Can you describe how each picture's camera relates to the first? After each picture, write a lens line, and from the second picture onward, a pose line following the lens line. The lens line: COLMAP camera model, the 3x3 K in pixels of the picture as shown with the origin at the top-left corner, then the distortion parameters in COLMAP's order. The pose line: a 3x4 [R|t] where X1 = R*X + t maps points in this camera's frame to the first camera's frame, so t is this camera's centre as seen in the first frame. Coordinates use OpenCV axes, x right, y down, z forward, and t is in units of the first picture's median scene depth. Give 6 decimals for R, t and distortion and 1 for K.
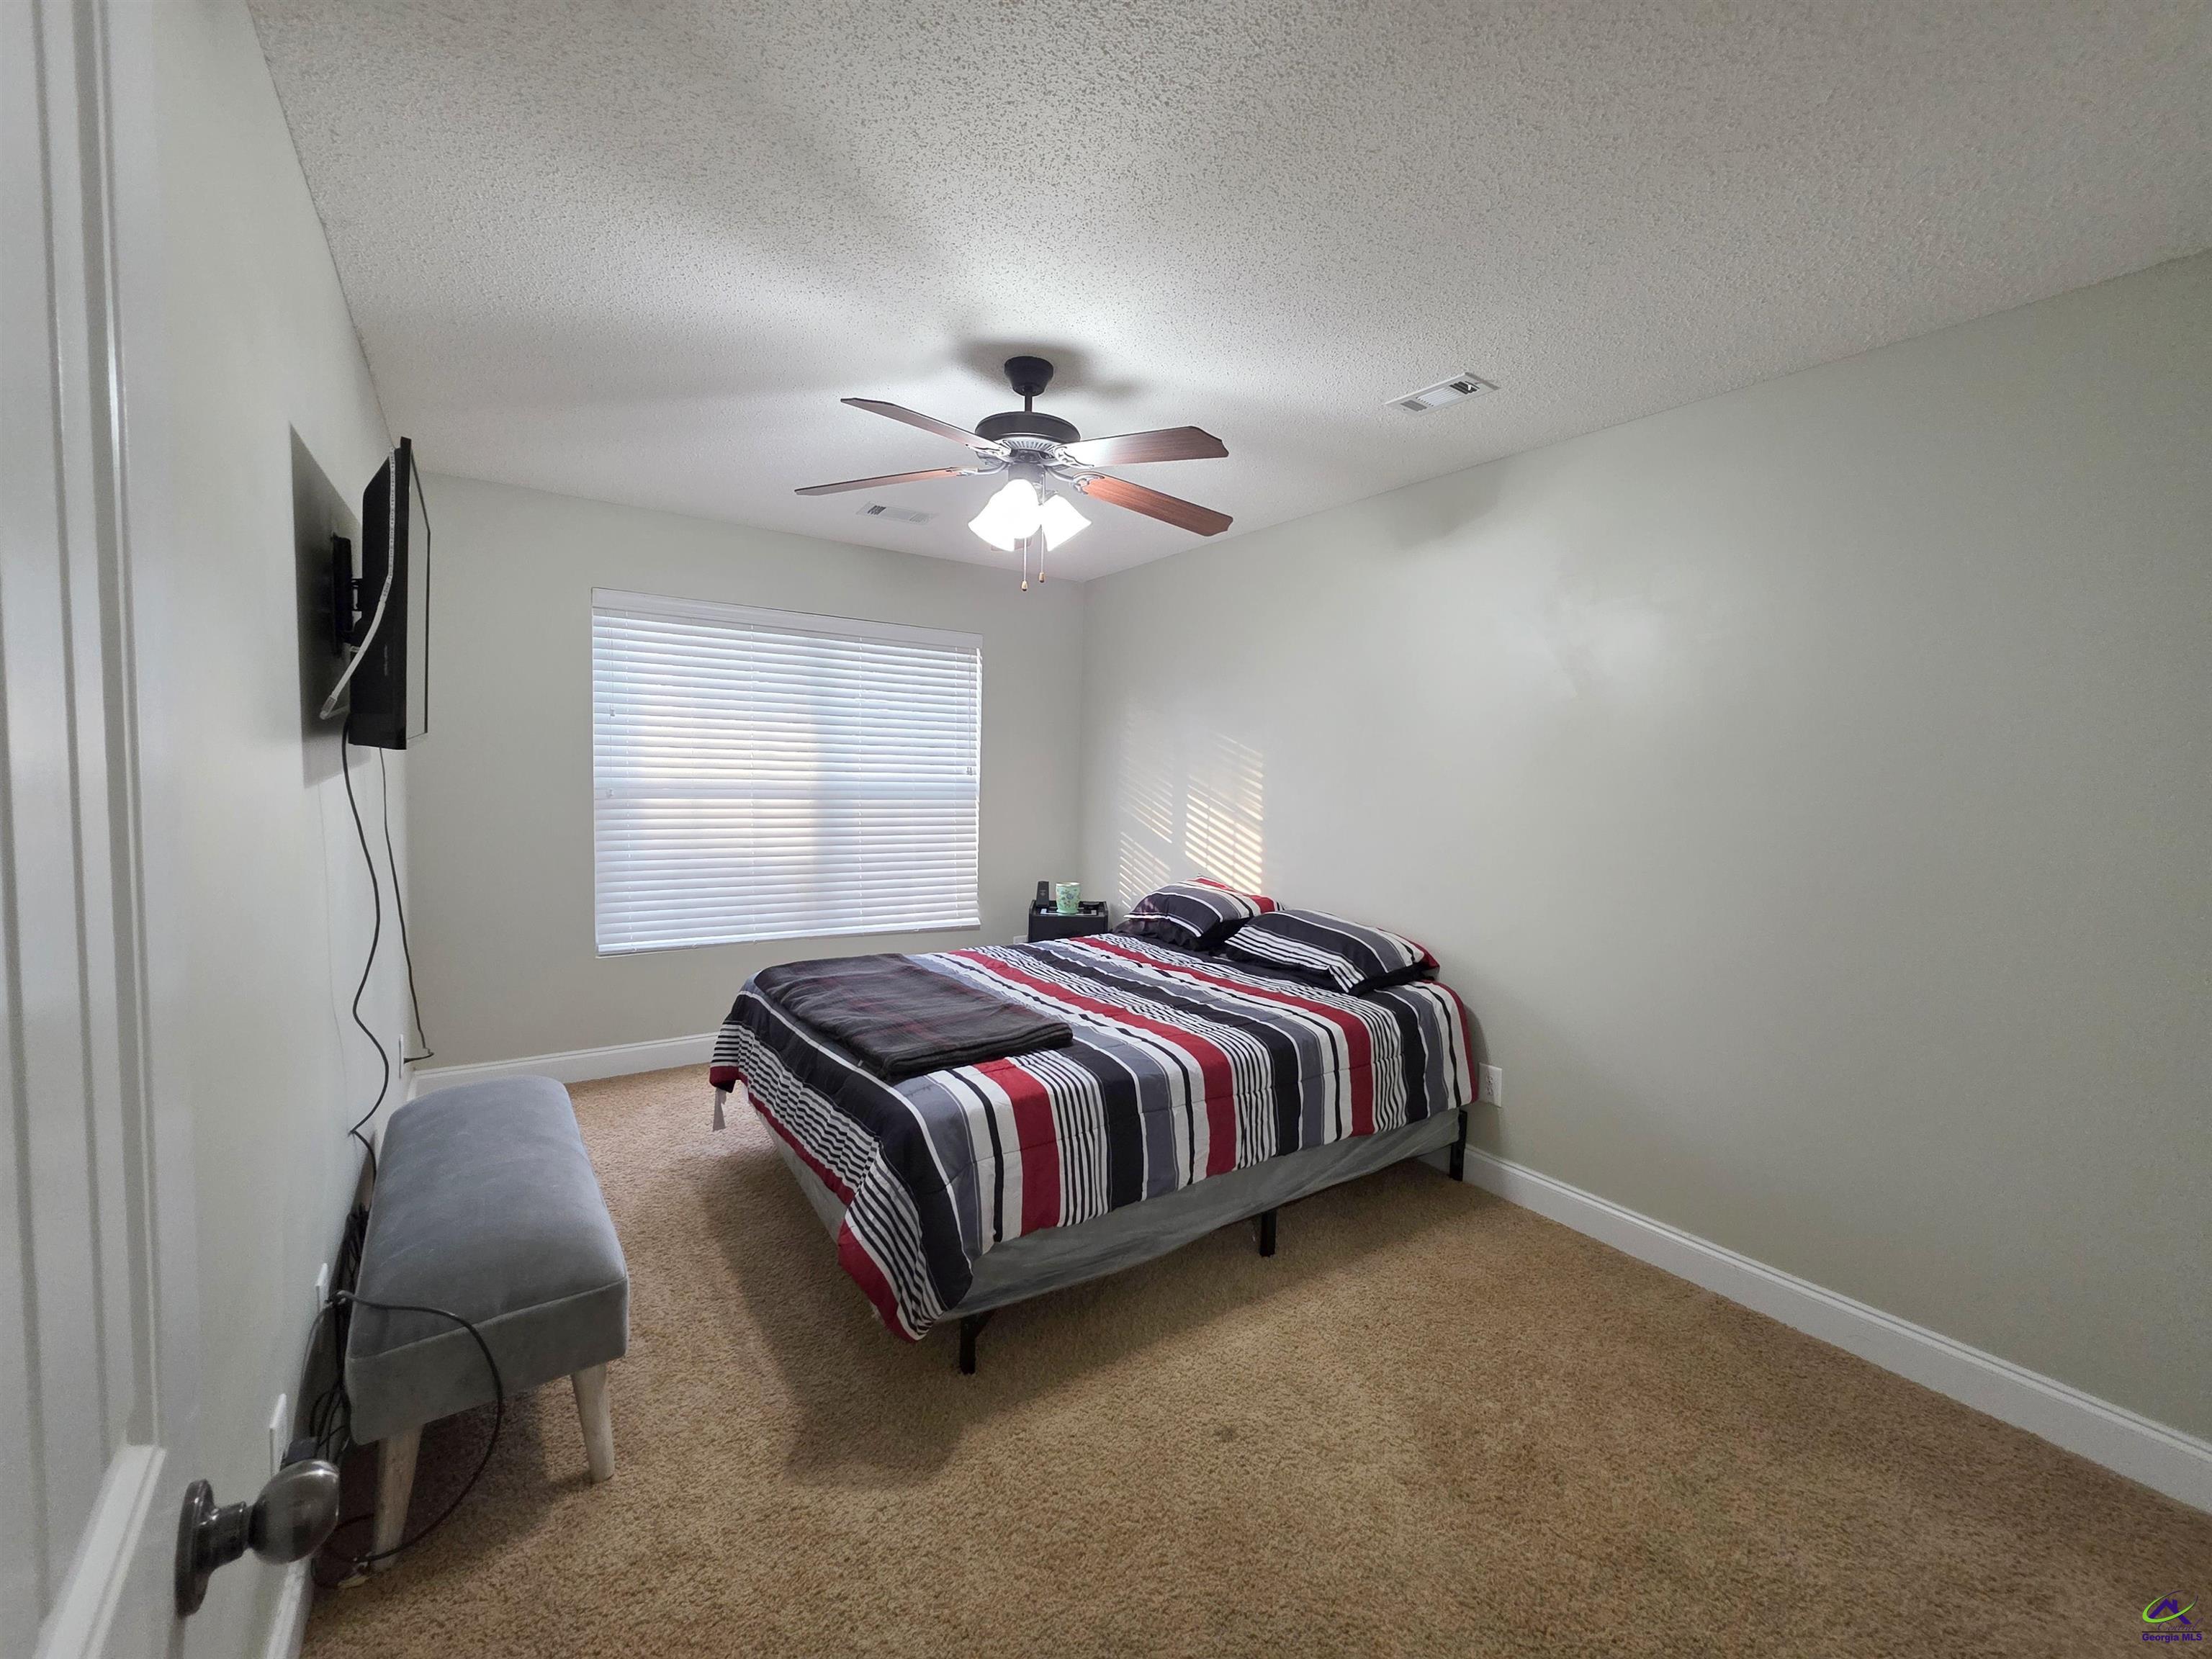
lens RADIAL K [[882.3, 0, 1100.0], [0, 882.3, 829.3], [0, 0, 1]] dist [0.000621, 0.000267]
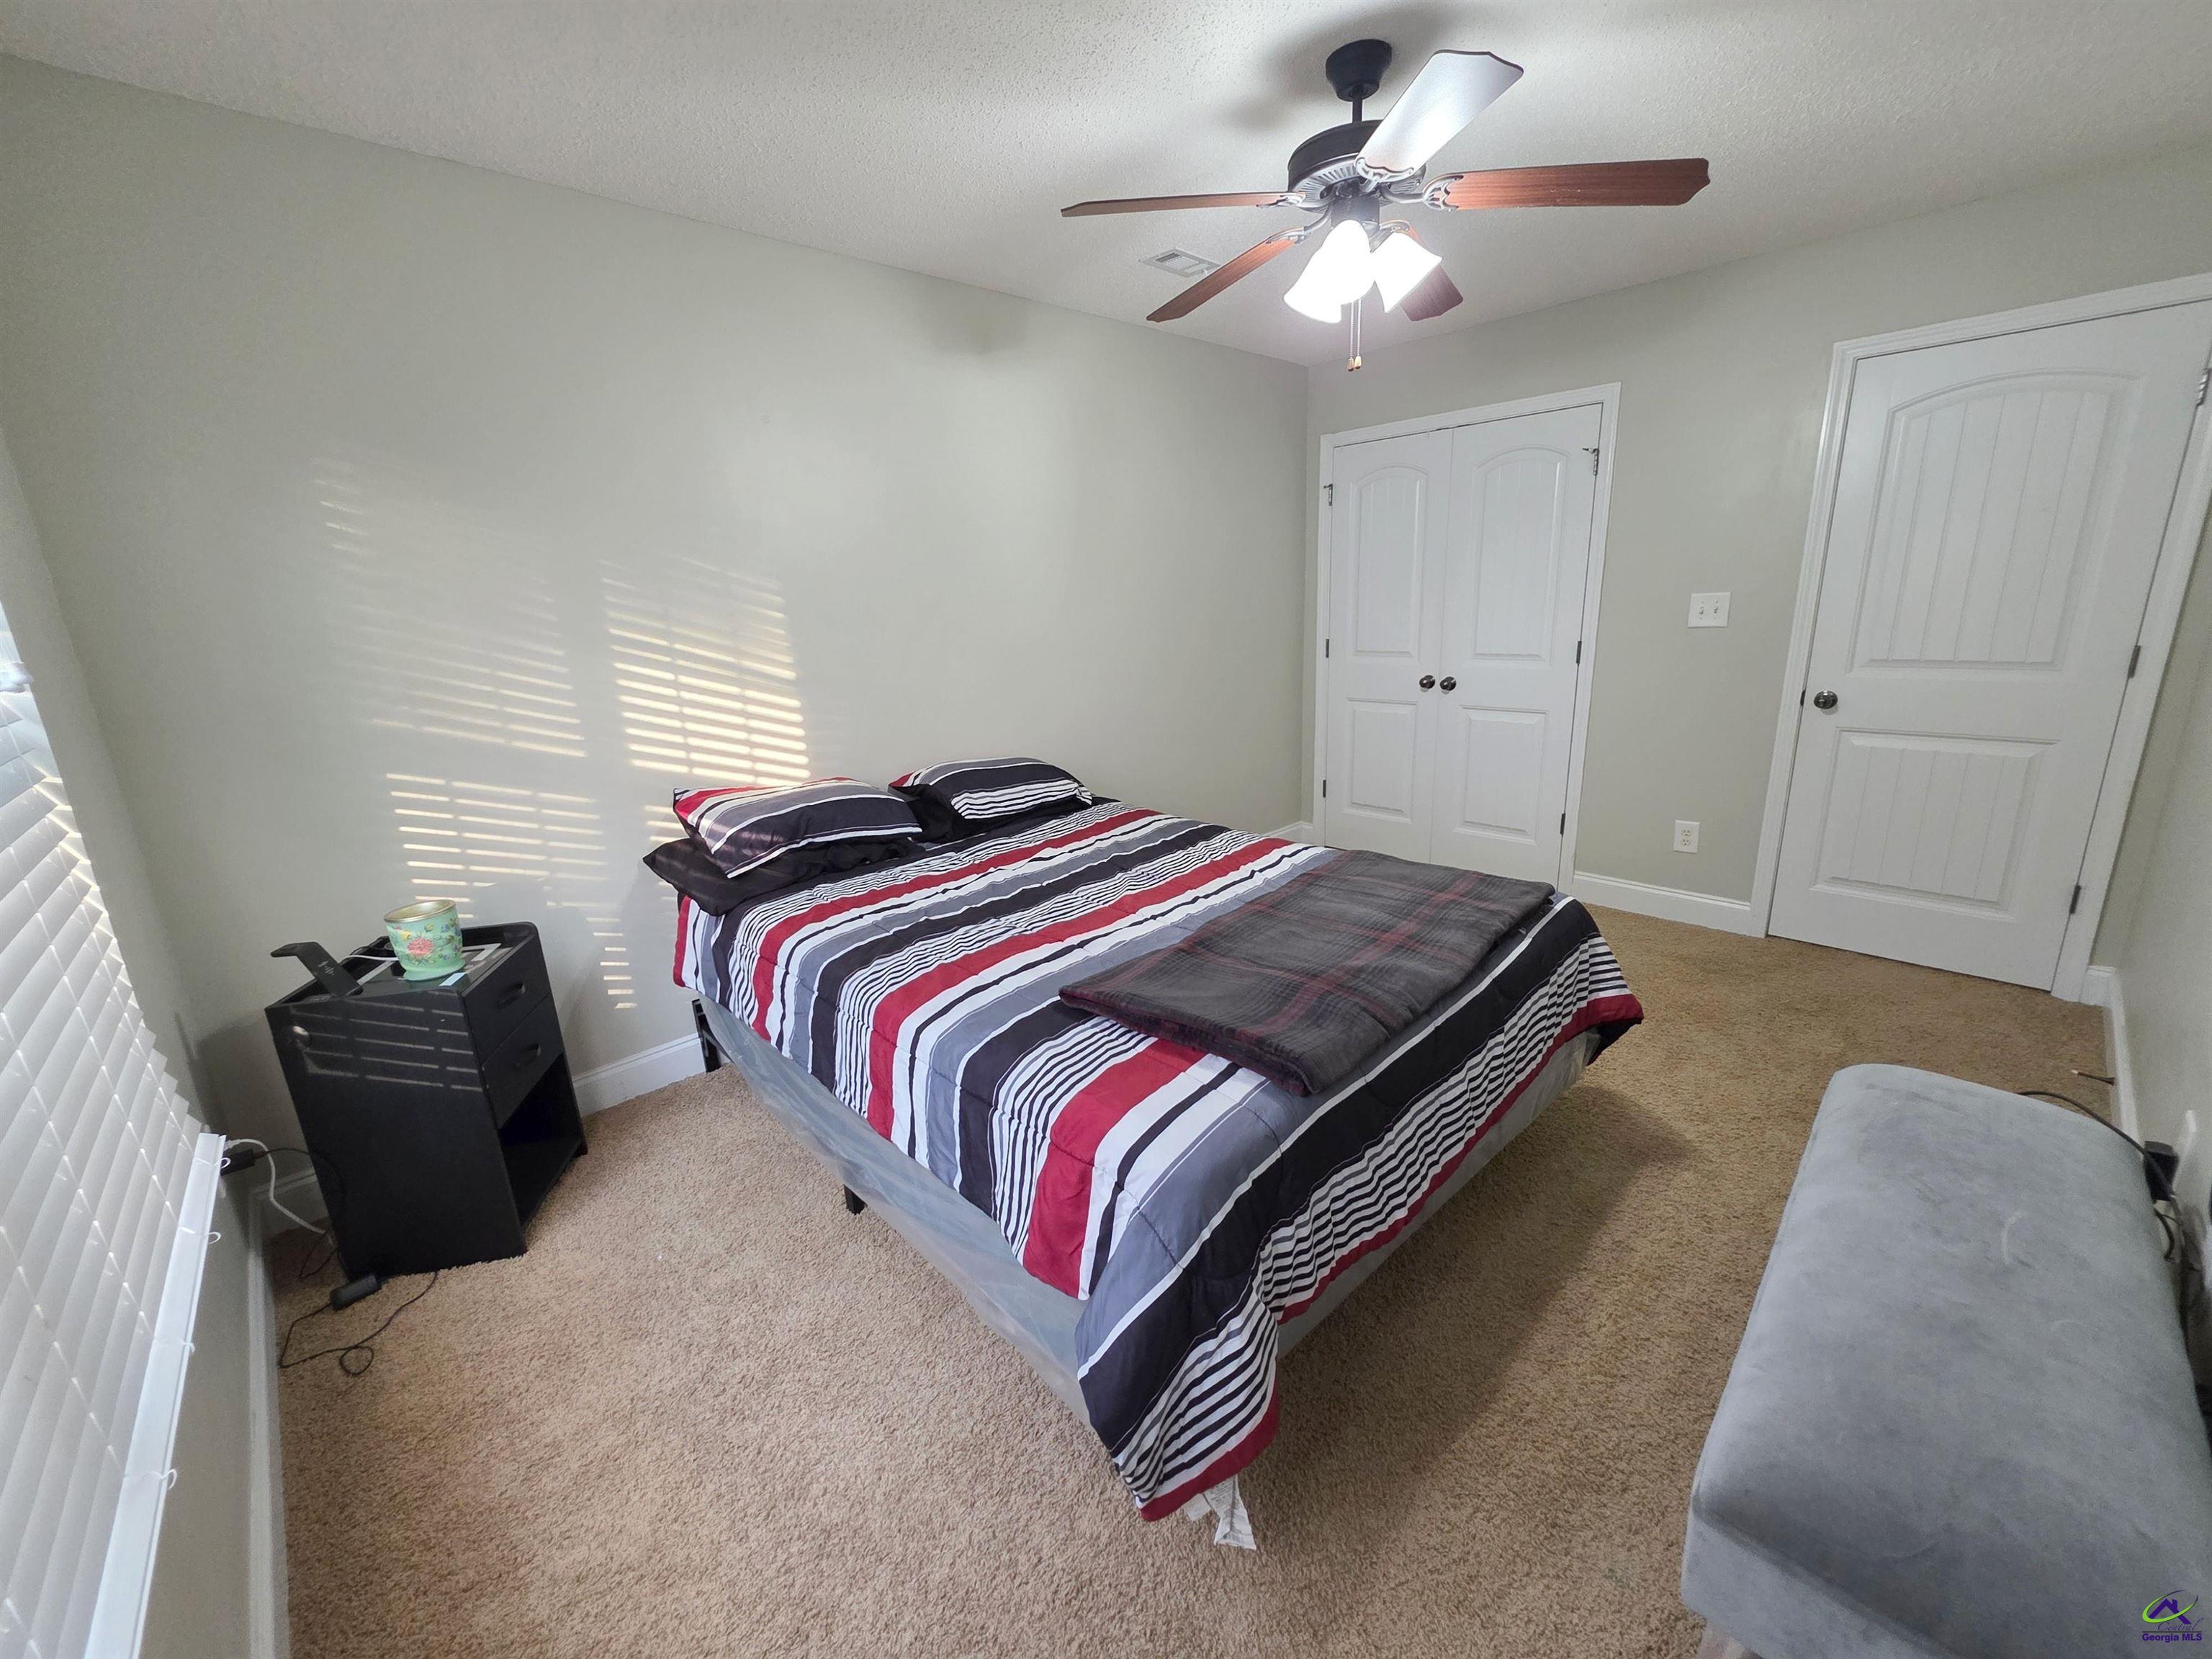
lens RADIAL K [[882.3, 0, 1100.0], [0, 882.3, 829.3], [0, 0, 1]] dist [0.000621, 0.000267]
pose [[-0.173715, -0.274152, 0.945867, -0.581683], [0.097753, 0.950926, 0.293572, -0.080335], [-0.979932, 0.143459, -0.138391, 0.874890]]
